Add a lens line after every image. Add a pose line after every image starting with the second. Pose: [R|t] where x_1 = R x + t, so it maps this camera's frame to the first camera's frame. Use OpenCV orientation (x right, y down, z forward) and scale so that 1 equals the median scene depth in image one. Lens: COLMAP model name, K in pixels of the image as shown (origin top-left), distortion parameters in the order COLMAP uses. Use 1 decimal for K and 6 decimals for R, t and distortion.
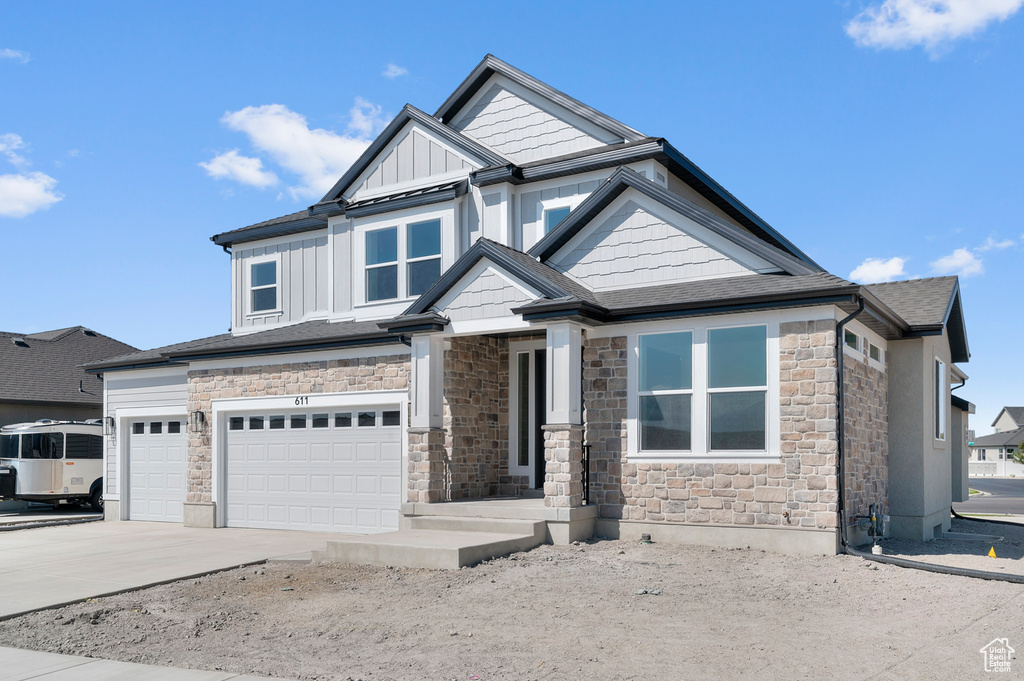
lens RADIAL K [[857.1, 0, 515.1], [0, 857.1, 337.5], [0, 0, 1]] dist [0.047954, -0.001287]
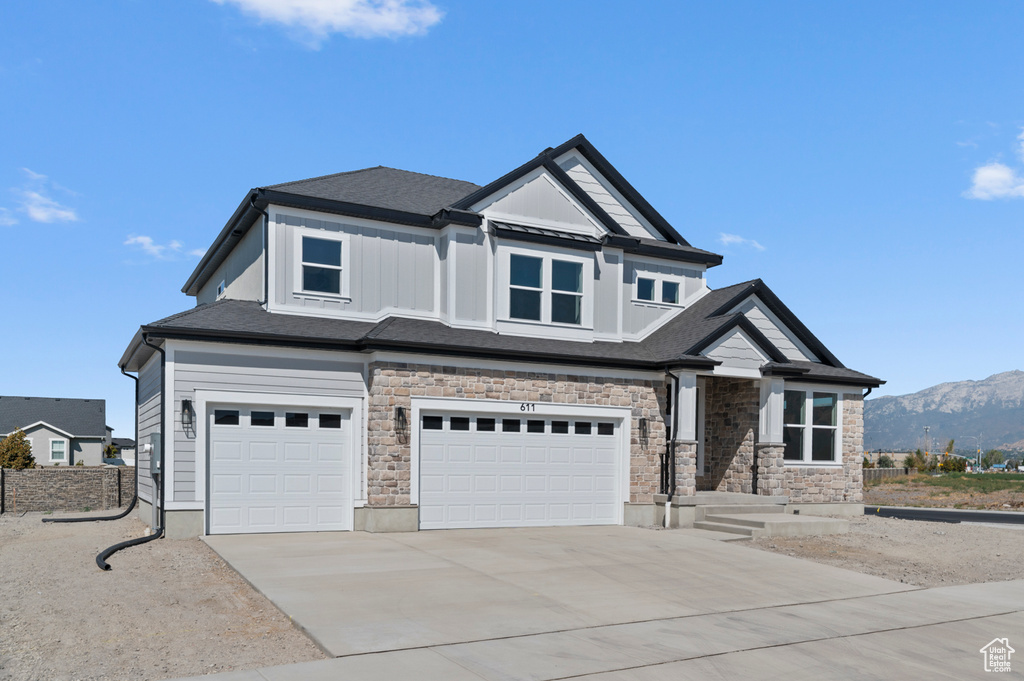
lens RADIAL K [[857.1, 0, 515.8], [0, 857.1, 342.0], [0, 0, 1]] dist [0.047954, -0.001287]
pose [[0.511362, 0.126955, 0.849936, -1.191294], [-0.132406, 0.988857, -0.068043, 0.067965], [-0.849104, -0.077742, 0.522474, 0.454144]]
